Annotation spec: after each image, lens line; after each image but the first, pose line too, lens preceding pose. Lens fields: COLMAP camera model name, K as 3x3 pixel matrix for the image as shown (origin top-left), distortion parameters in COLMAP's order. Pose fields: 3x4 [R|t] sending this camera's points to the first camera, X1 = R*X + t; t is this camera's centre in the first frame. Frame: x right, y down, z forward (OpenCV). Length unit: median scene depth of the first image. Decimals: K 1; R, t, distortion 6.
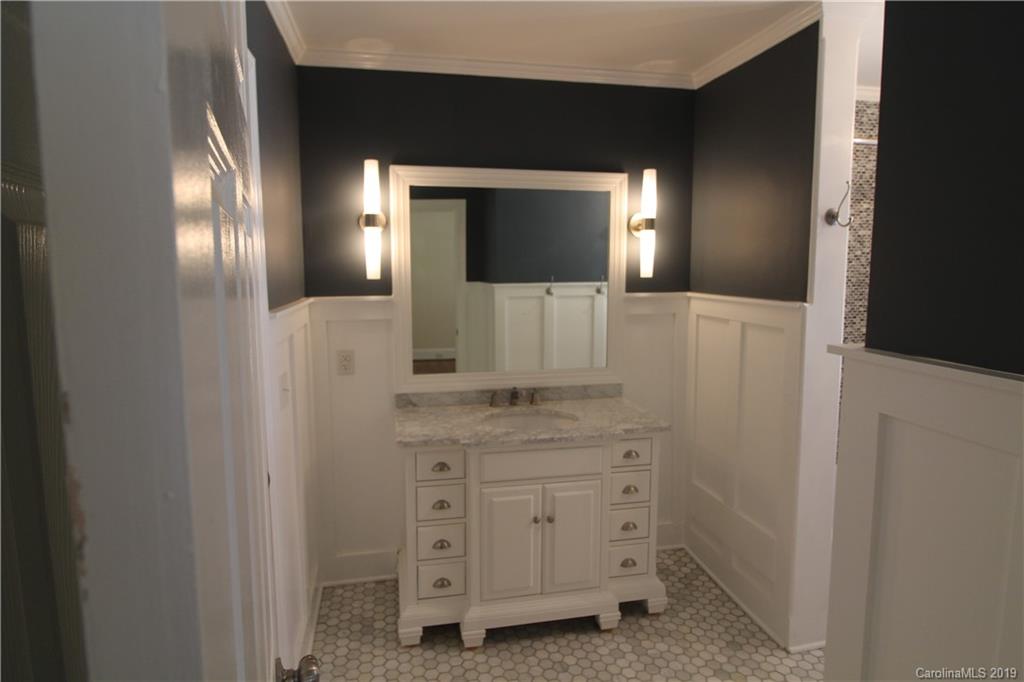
lens RADIAL K [[568.4, 0, 508.4], [0, 568.4, 323.0], [0, 0, 1]] dist [-0.001084, -0.002047]
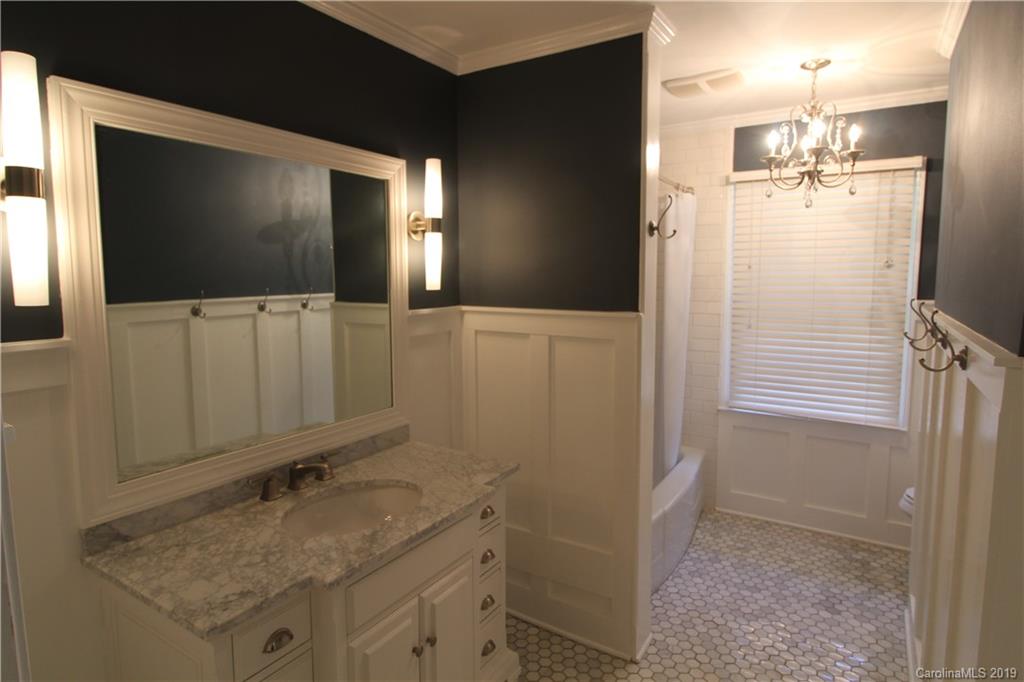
lens RADIAL K [[568.4, 0, 508.4], [0, 568.4, 323.0], [0, 0, 1]] dist [-0.001084, -0.002047]
pose [[0.697047, -0.062302, 0.714313, -0.282237], [0.073503, 0.997178, 0.015246, -0.038761], [-0.713248, 0.041877, 0.699660, 0.364495]]
